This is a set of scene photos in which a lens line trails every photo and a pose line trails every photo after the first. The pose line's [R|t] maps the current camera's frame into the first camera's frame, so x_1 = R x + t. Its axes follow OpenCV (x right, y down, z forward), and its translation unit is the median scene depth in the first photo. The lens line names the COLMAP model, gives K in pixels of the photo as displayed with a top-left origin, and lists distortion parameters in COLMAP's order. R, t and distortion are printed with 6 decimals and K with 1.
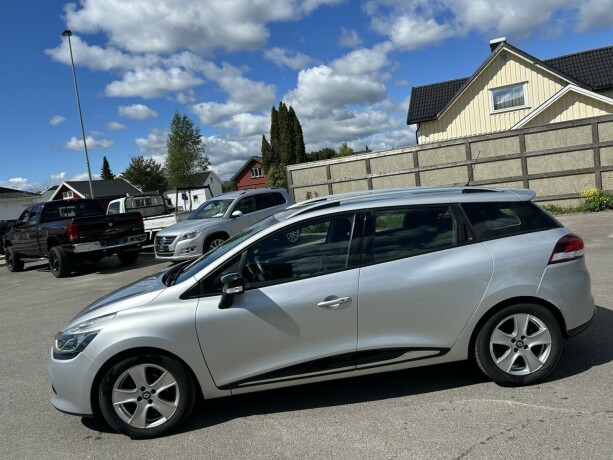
lens RADIAL K [[468.0, 0, 306.5], [0, 468.0, 230.0], [0, 0, 1]] dist [0.038758, -0.042654]
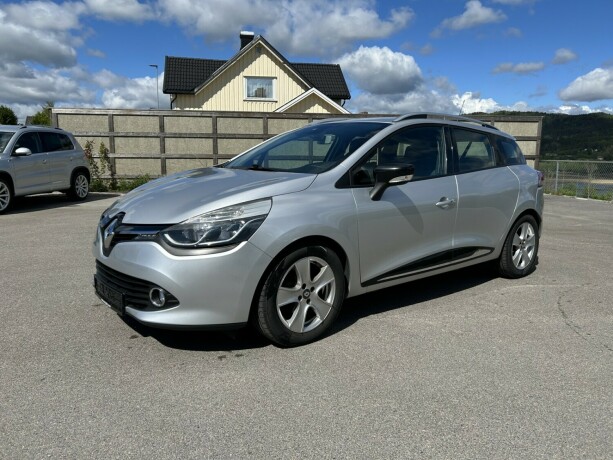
lens RADIAL K [[468.0, 0, 306.5], [0, 468.0, 230.0], [0, 0, 1]] dist [0.038758, -0.042654]
pose [[0.795195, 0.039823, 0.605044, -0.134745], [-0.054966, 0.998467, 0.006523, 0.035737], [-0.603857, -0.038444, 0.796165, 0.050322]]
